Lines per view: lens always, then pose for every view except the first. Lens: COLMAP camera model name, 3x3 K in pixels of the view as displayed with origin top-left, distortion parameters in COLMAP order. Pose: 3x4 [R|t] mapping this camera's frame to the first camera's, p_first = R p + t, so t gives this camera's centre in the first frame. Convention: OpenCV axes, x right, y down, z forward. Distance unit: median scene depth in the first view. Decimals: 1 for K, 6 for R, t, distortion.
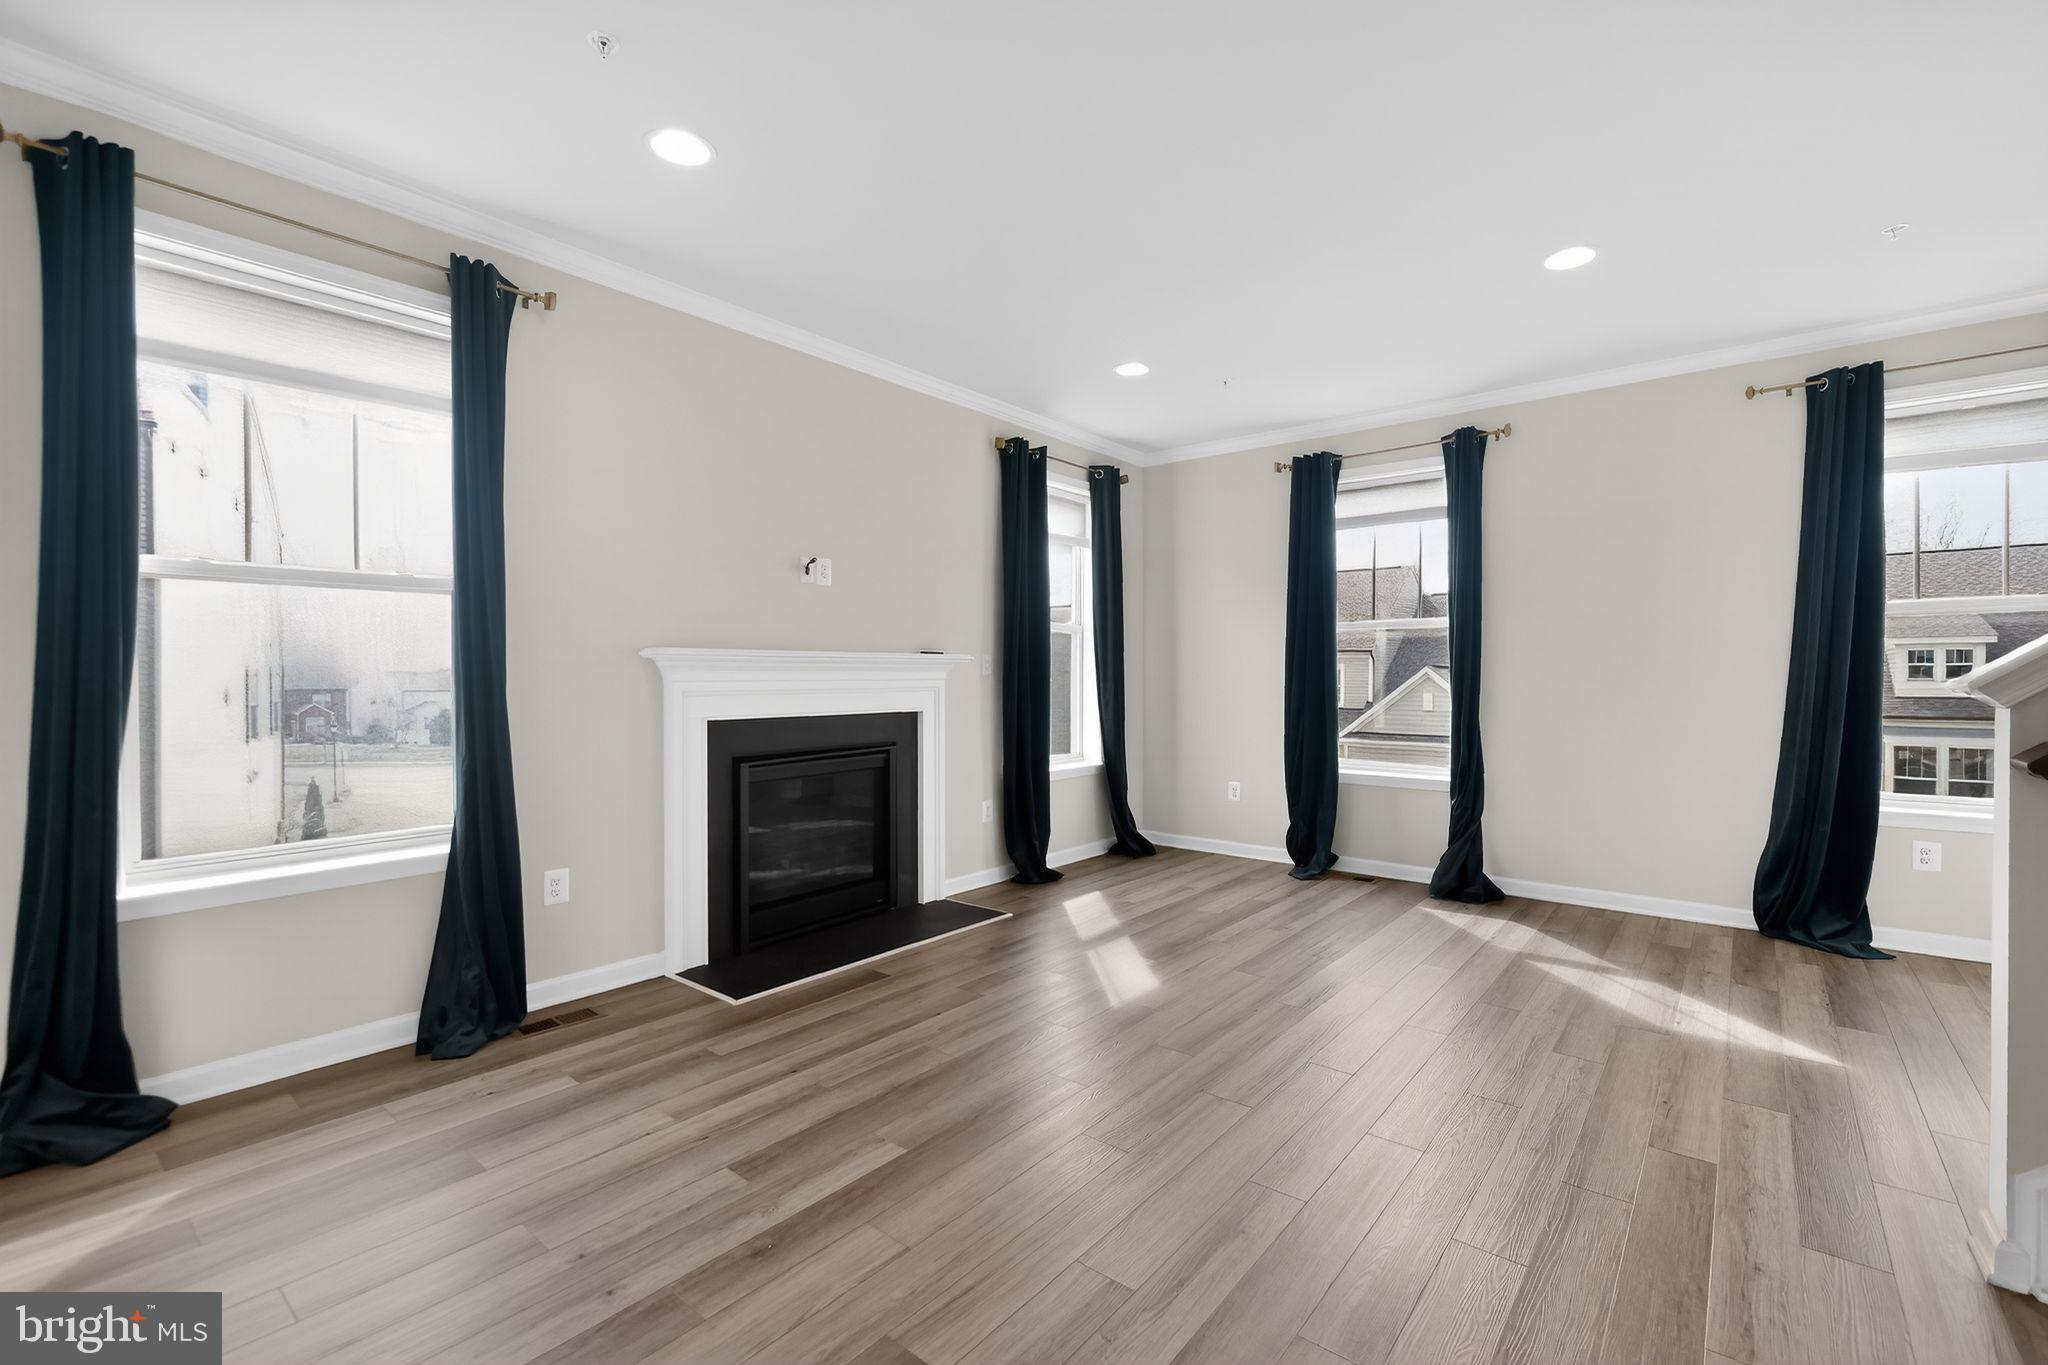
lens RADIAL K [[895.9, 0, 1024.0], [0, 895.9, 682.5], [0, 0, 1]] dist [-0.000316, -0.000096]
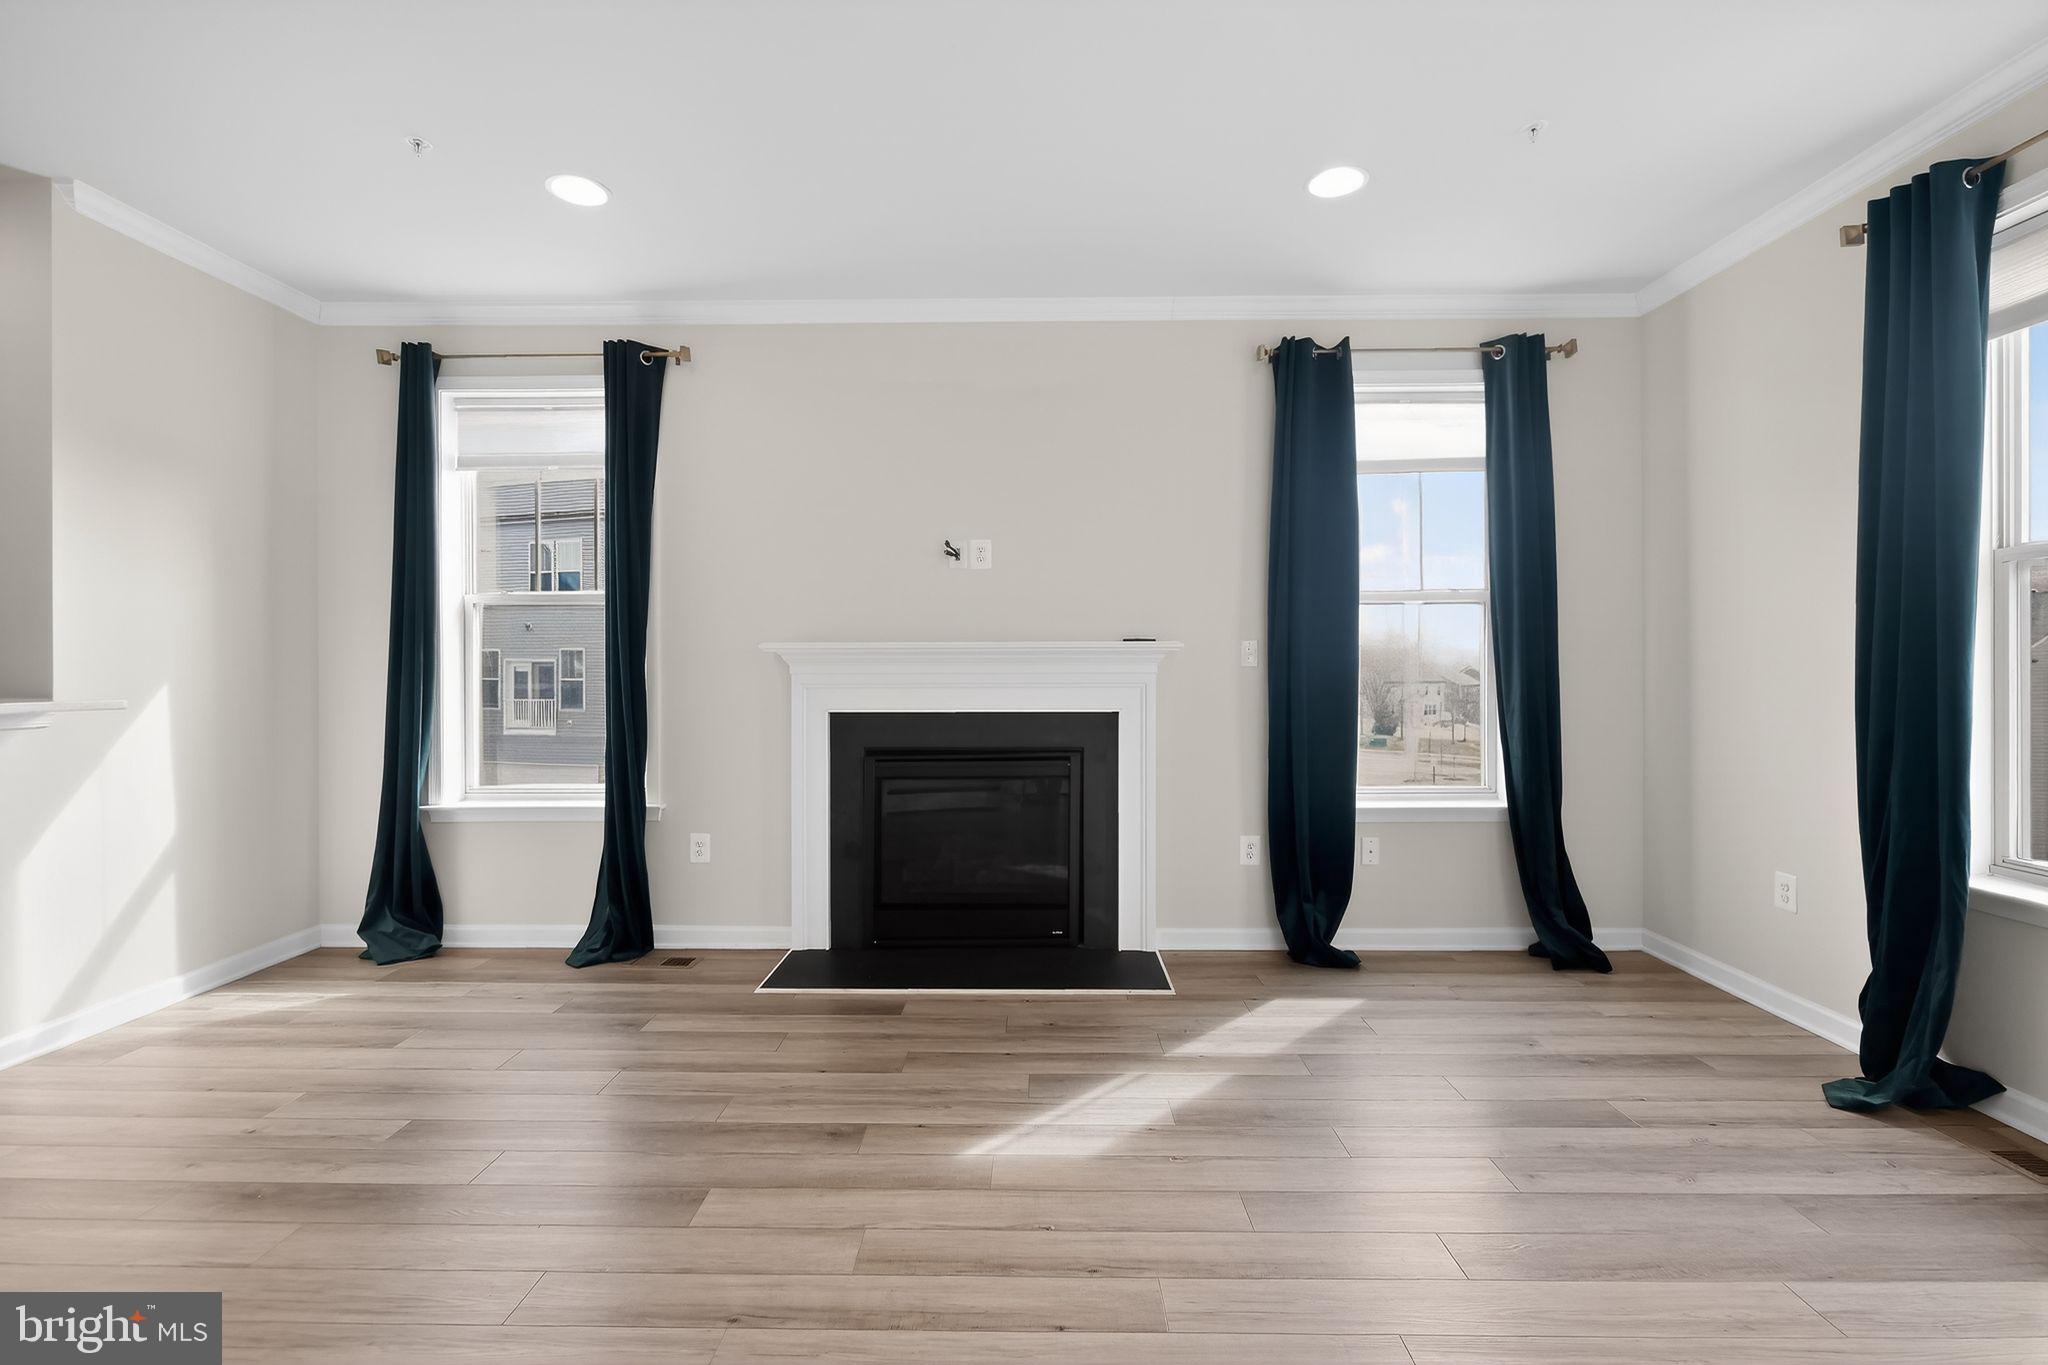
lens RADIAL K [[881.8, 0, 1023.8], [0, 881.8, 670.8], [0, 0, 1]] dist [-0.002552, -0.000307]
pose [[0.620563, 0.000987, -0.784156, 0.577919], [-0.004863, 0.999985, -0.002590, -0.003866], [0.784141, 0.005421, 0.620559, 0.546684]]
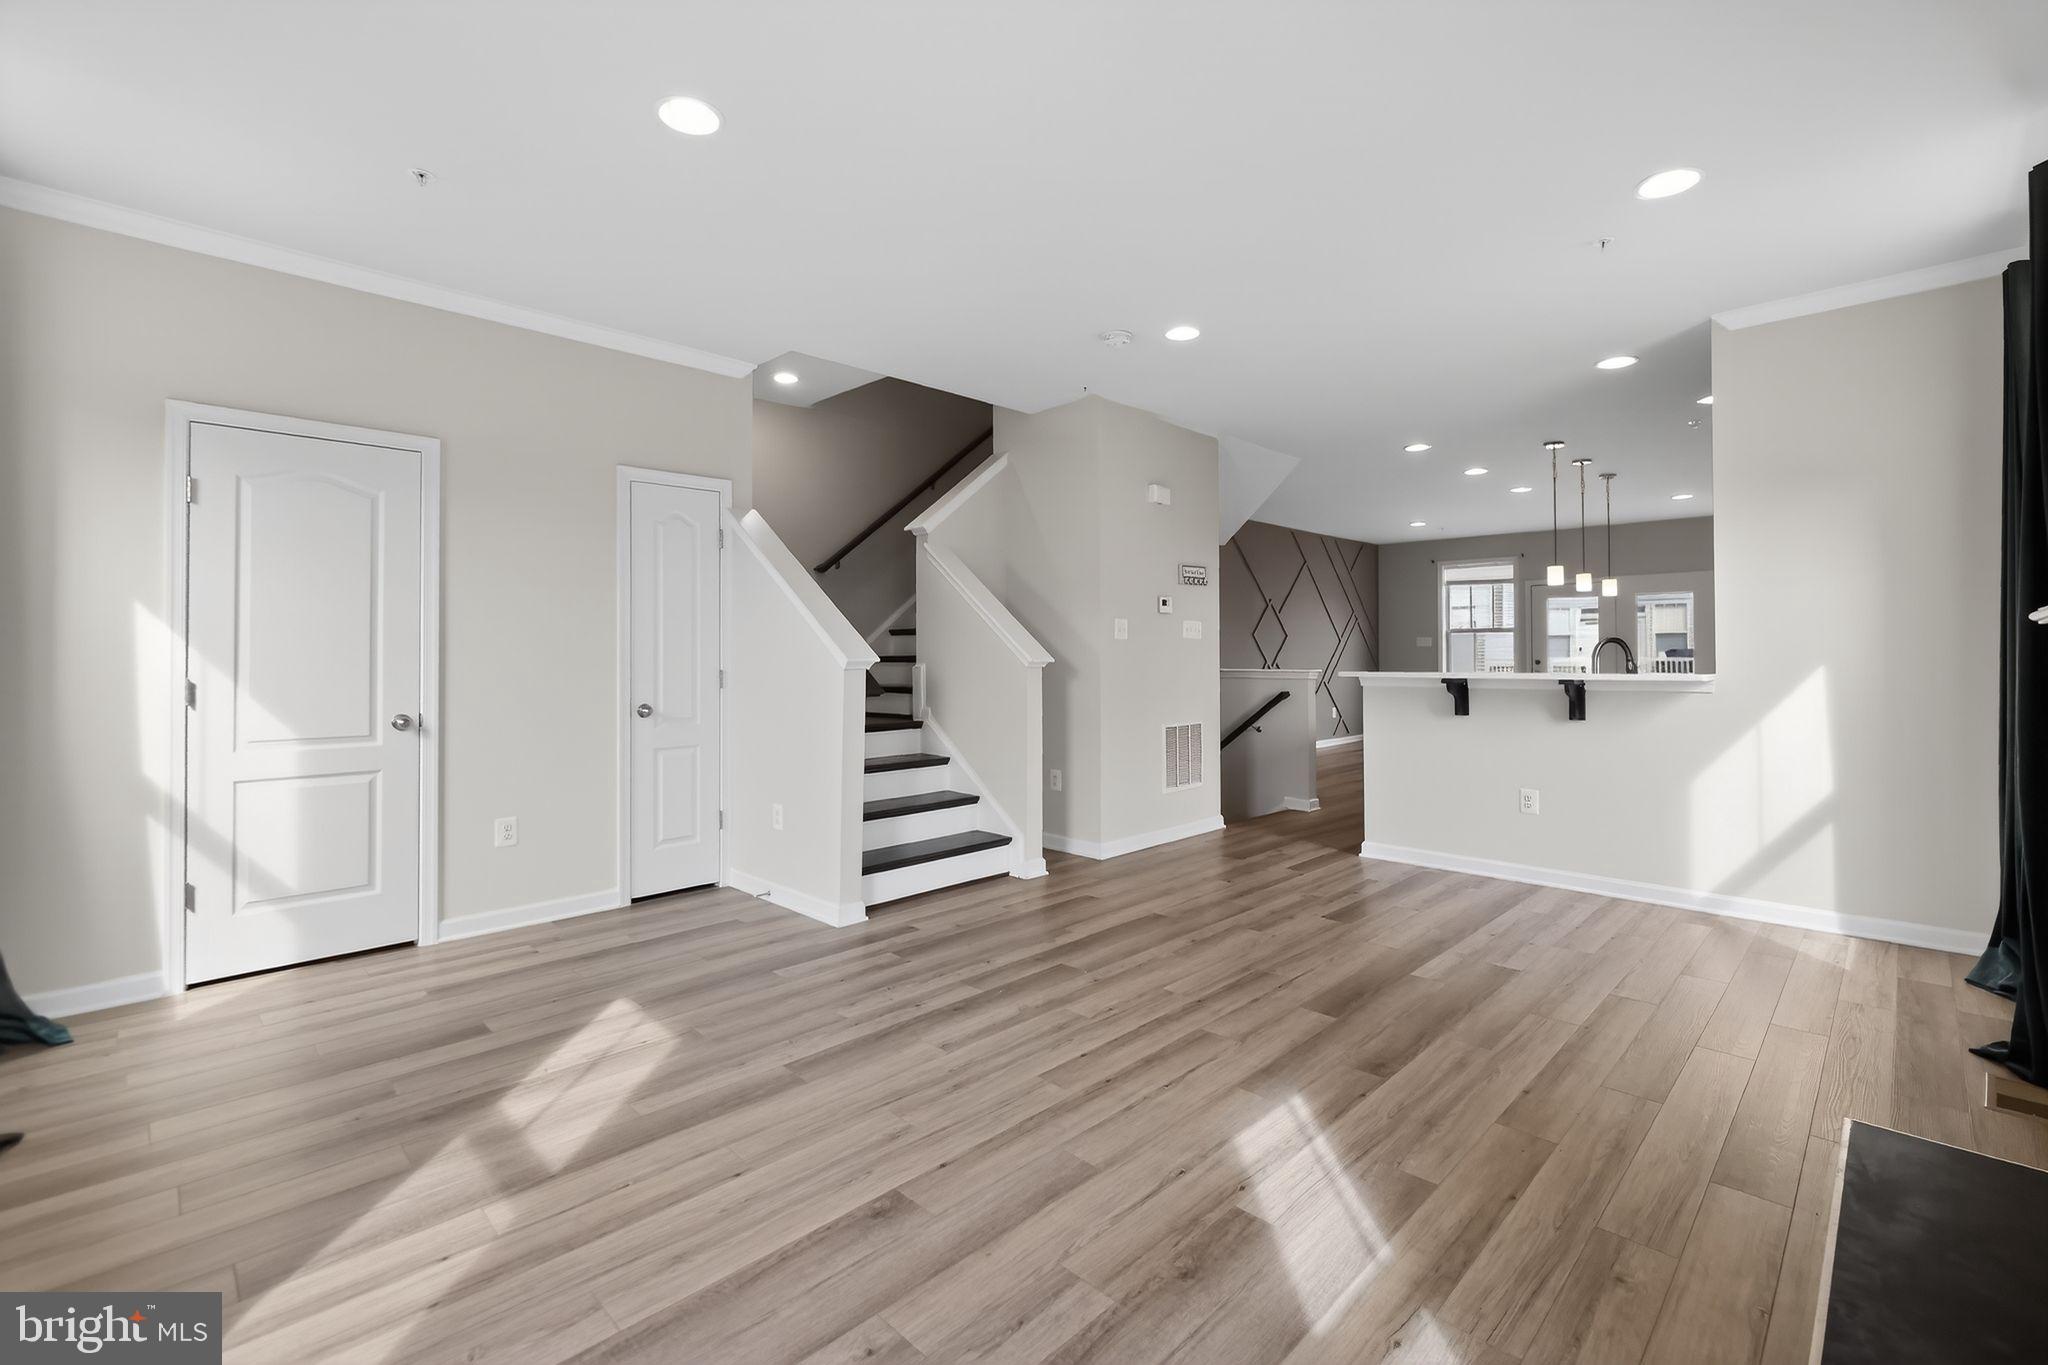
lens RADIAL K [[892.3, 0, 1016.5], [0, 892.3, 646.1], [0, 0, 1]] dist [0.000813, 0.000118]
pose [[-0.994980, 0.002313, 0.100052, 0.227830], [0.002193, 0.999997, -0.001315, -0.012618], [-0.100055, -0.001089, -0.994981, 1.564493]]
